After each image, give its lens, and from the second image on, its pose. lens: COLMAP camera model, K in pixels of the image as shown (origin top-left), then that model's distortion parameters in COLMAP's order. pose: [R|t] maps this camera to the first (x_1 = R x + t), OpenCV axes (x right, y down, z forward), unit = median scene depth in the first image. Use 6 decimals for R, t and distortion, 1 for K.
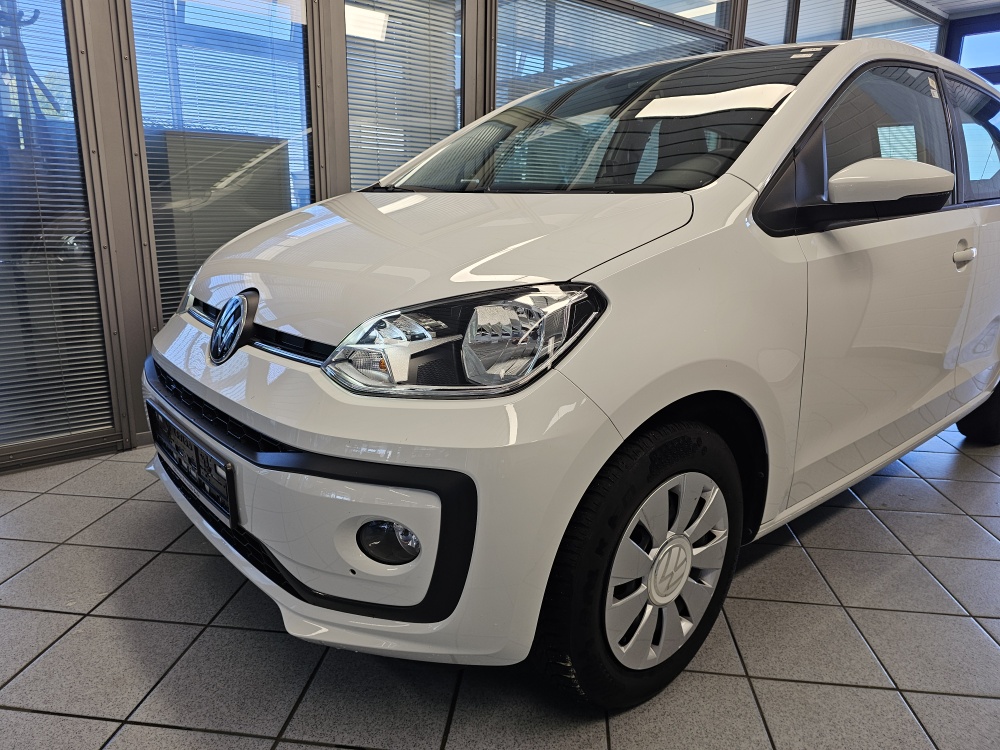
lens RADIAL K [[681.6, 0, 481.4], [0, 681.6, 359.4], [0, 0, 1]] dist [0.067144, -0.065671]
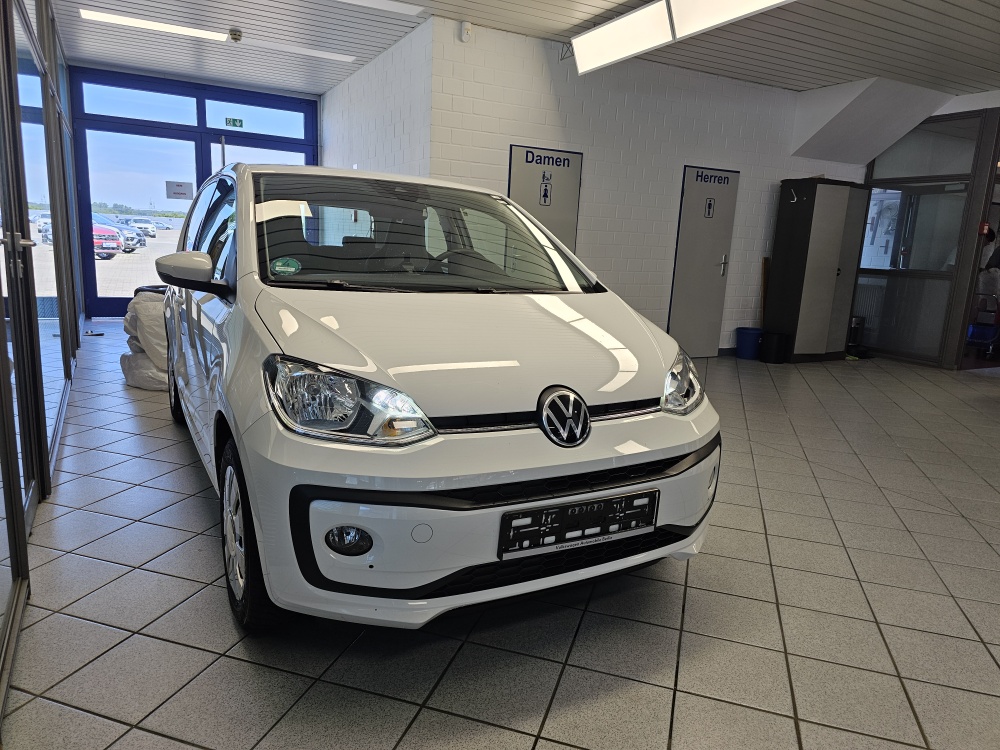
lens RADIAL K [[673.7, 0, 500.7], [0, 673.7, 378.9], [0, 0, 1]] dist [0.047942, -0.052812]
pose [[0.157348, -0.197873, 0.967516, -1.604431], [0.172993, 0.970094, 0.170266, -0.349311], [-0.972273, 0.140583, 0.186873, 0.898000]]
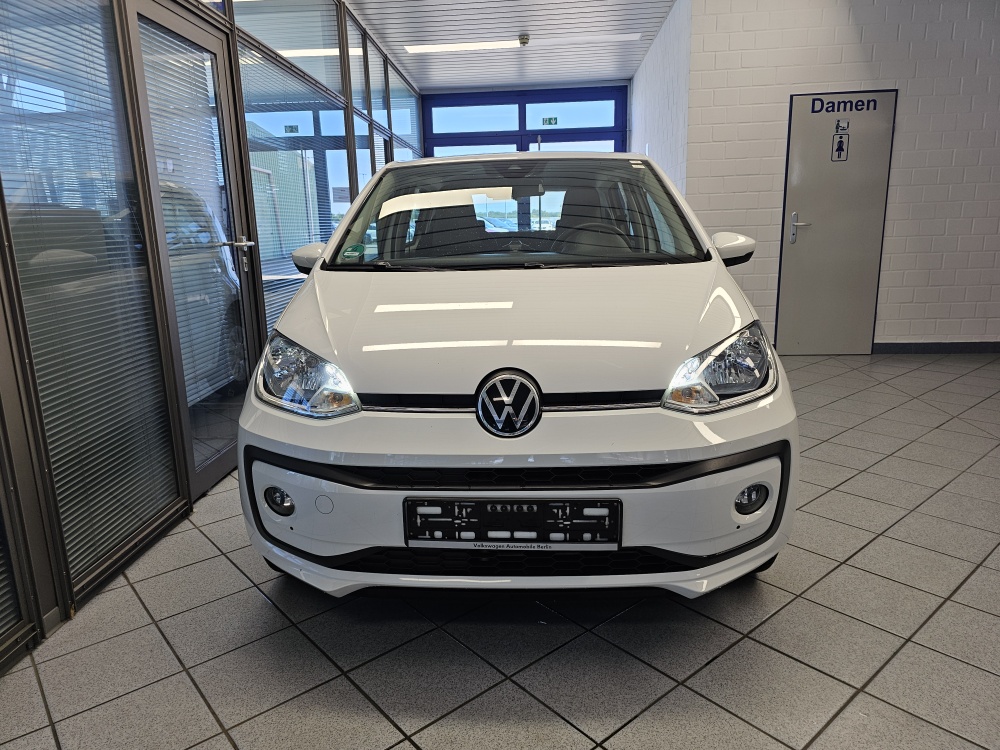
lens RADIAL K [[679.0, 0, 518.3], [0, 679.0, 375.2], [0, 0, 1]] dist [0.051261, -0.064755]
pose [[0.664324, -0.190231, 0.722832, -1.177725], [0.201708, 0.976818, 0.071693, -0.167723], [-0.719714, 0.098173, 0.687295, 0.225177]]
